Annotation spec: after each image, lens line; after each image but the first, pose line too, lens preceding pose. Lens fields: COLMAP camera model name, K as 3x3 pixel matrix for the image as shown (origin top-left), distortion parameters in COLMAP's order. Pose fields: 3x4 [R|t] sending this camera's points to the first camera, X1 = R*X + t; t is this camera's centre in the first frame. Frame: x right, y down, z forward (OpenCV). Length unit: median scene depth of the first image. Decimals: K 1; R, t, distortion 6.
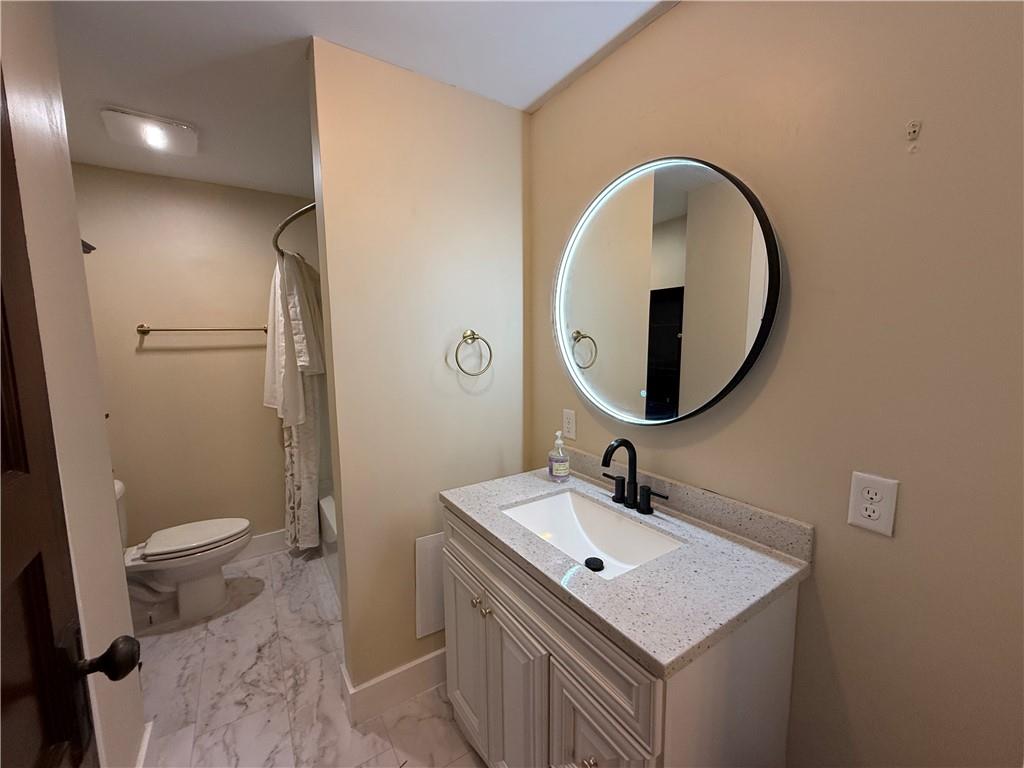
lens RADIAL K [[408.1, 0, 512.0], [0, 408.1, 384.0], [0, 0, 1]] dist [0.000779, 0.000193]
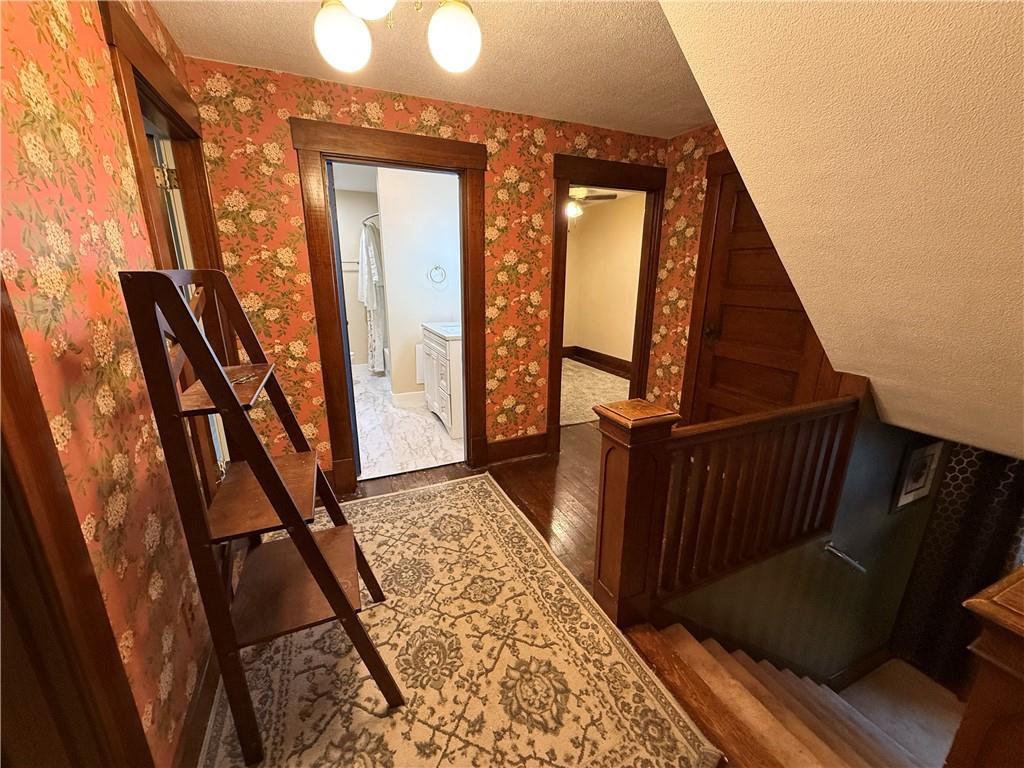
lens RADIAL K [[408.1, 0, 512.0], [0, 408.1, 384.0], [0, 0, 1]] dist [0.000779, 0.000193]
pose [[0.986986, 0.061523, -0.148571, 0.503491], [-0.038393, 0.987354, 0.153809, 0.125738], [0.156155, -0.146104, 0.976867, -0.976532]]
